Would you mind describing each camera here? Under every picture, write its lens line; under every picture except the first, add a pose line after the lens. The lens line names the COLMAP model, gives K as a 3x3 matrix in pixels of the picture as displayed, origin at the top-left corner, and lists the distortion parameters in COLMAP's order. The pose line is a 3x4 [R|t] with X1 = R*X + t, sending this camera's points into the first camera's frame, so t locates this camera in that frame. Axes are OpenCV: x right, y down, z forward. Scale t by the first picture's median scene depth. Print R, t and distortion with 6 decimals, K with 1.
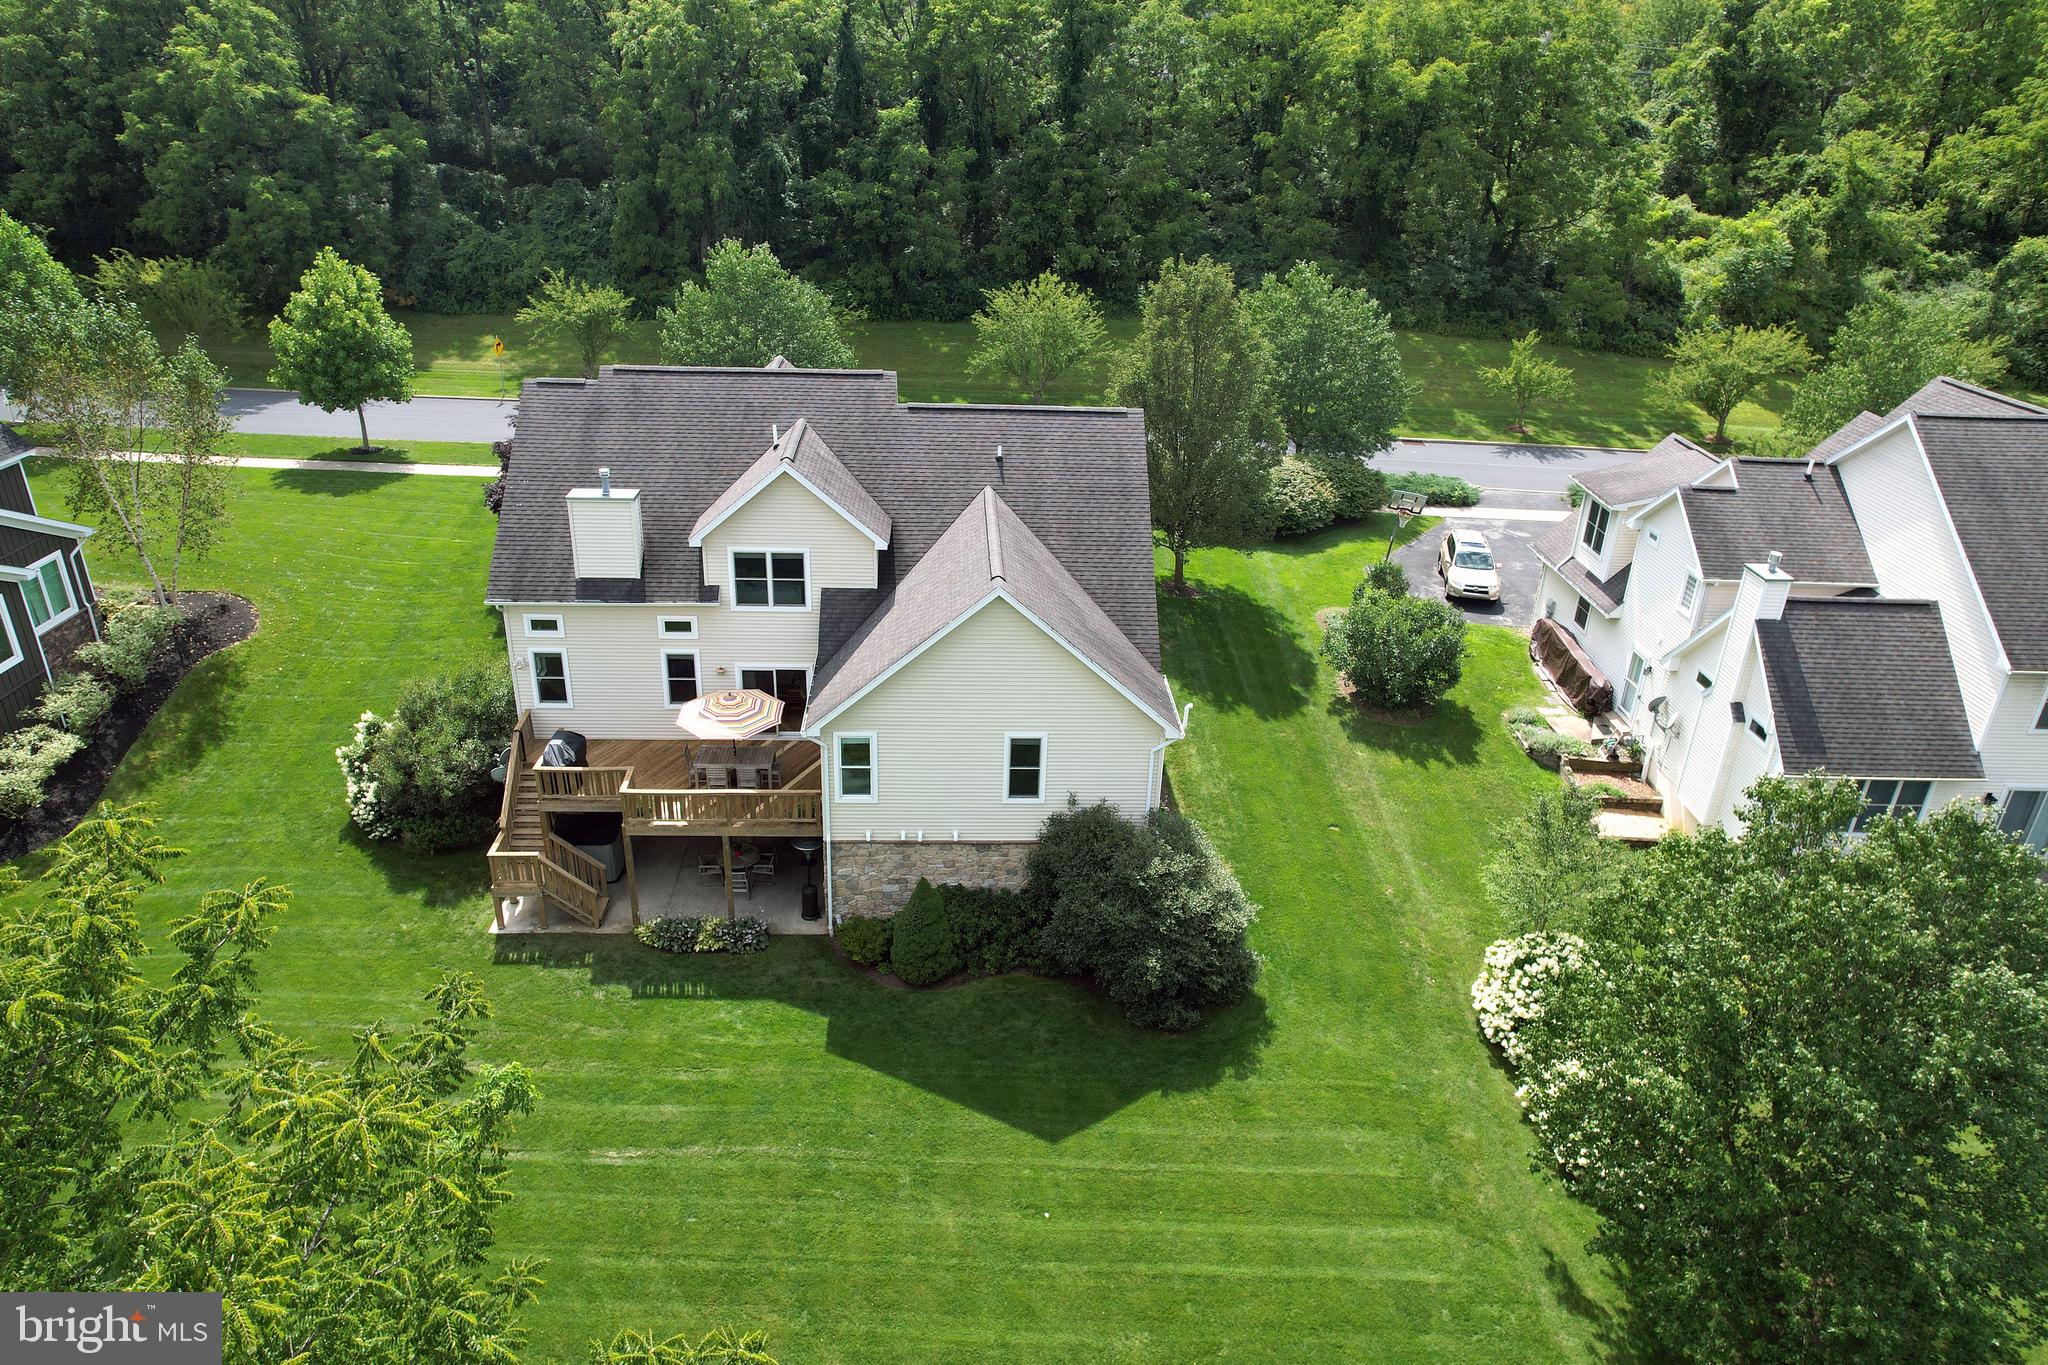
lens RADIAL K [[1316.1, 0, 1011.3], [0, 1316.1, 681.7], [0, 0, 1]] dist [-0.041813, -0.000290]
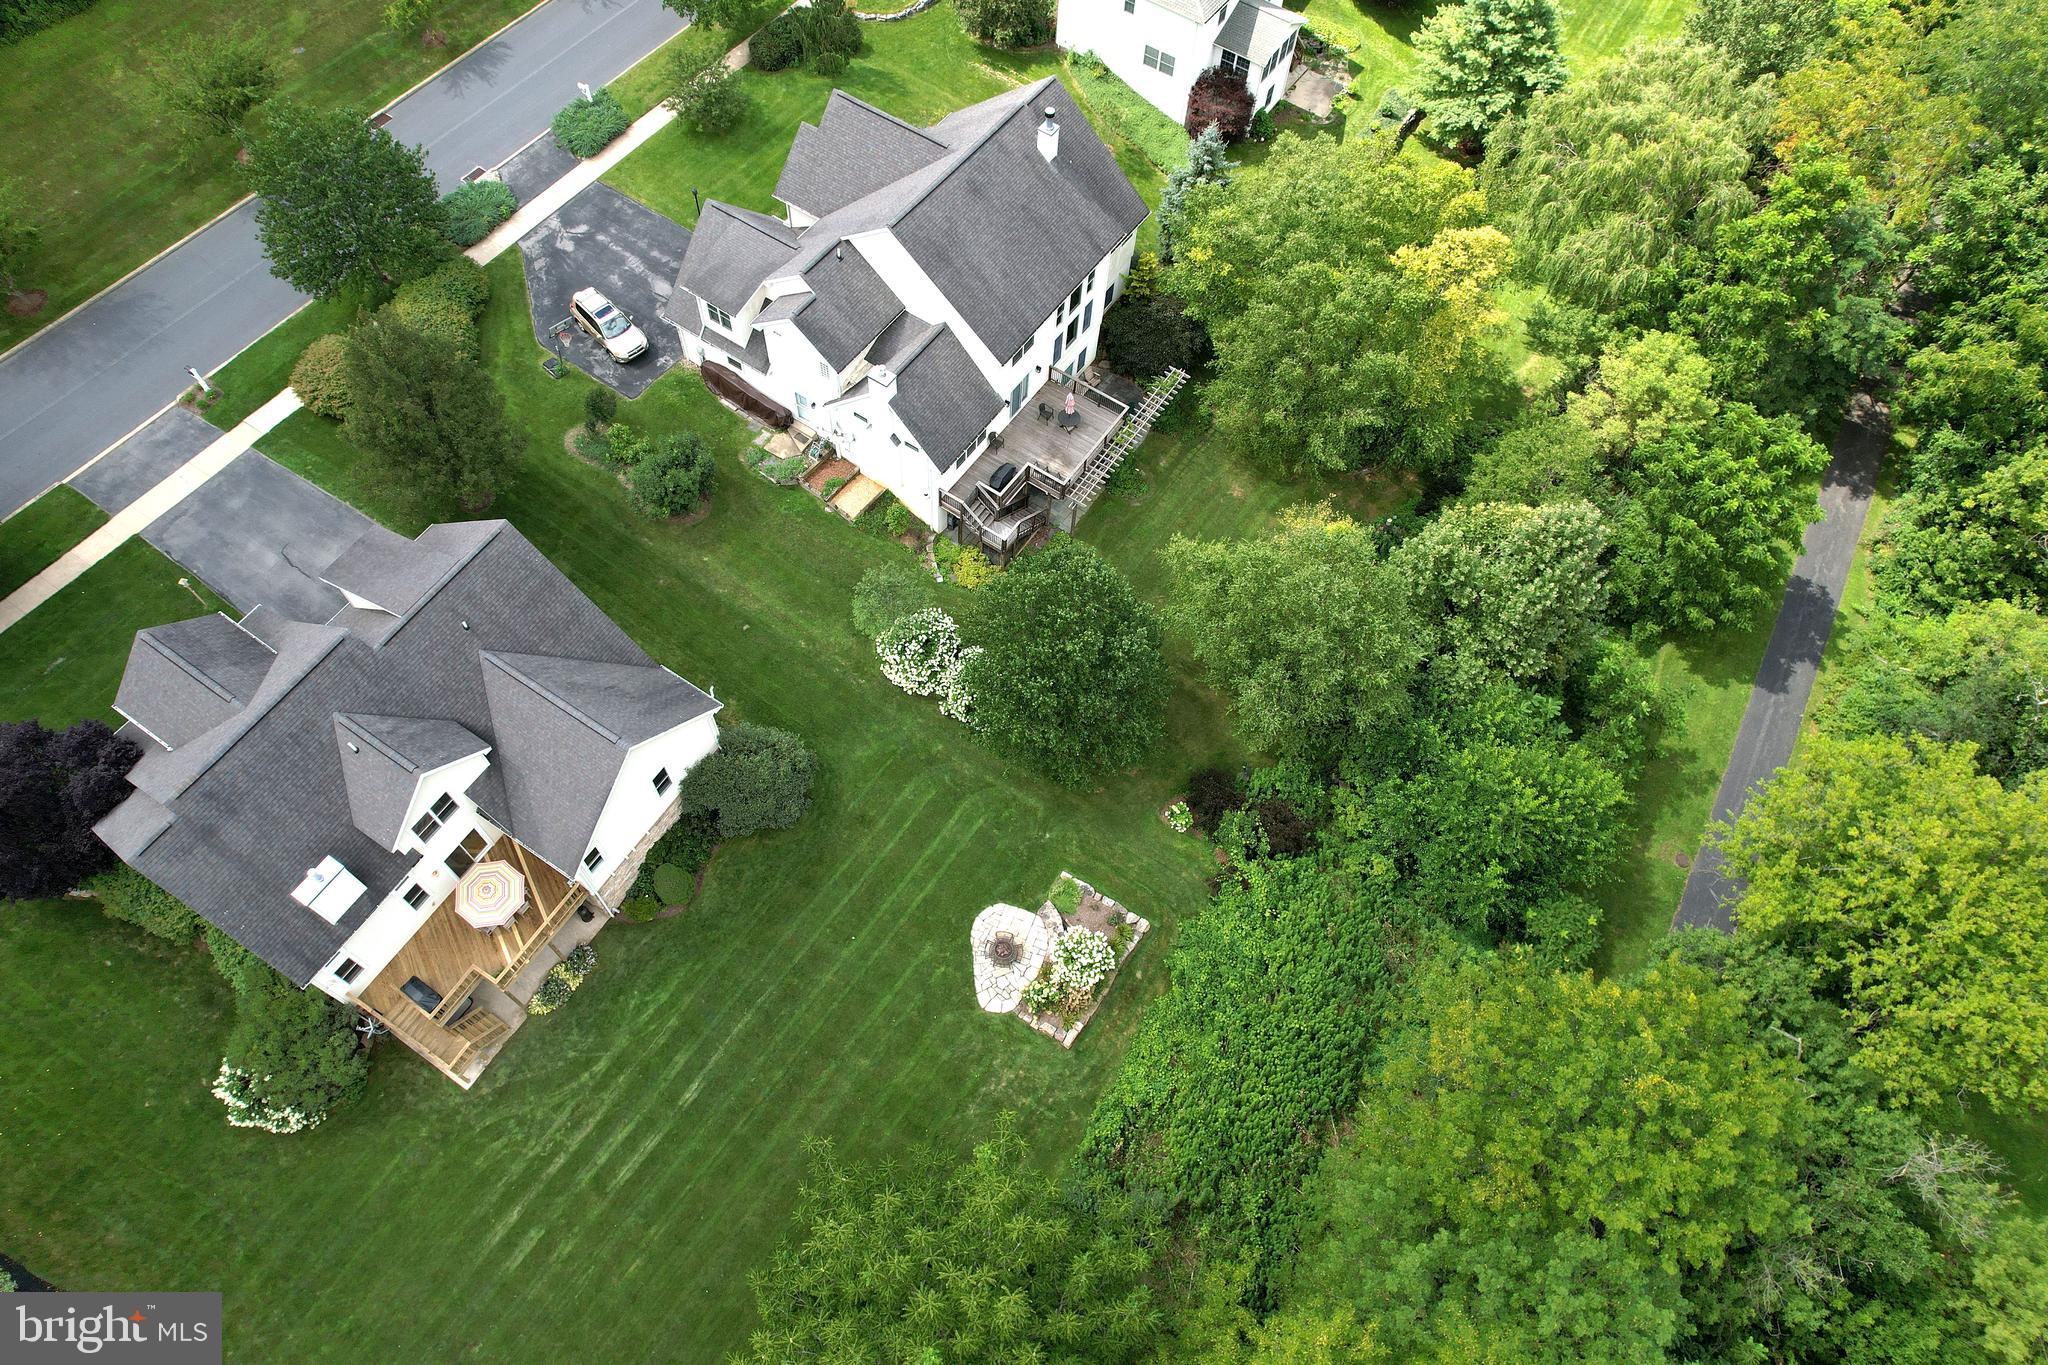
lens RADIAL K [[1316.1, 0, 1011.3], [0, 1316.1, 681.7], [0, 0, 1]] dist [-0.041813, -0.000290]
pose [[0.578069, -0.722878, 0.378528, -0.252341], [0.338339, 0.634471, 0.694962, -0.943395], [-0.742538, -0.273665, 0.611346, -0.284950]]
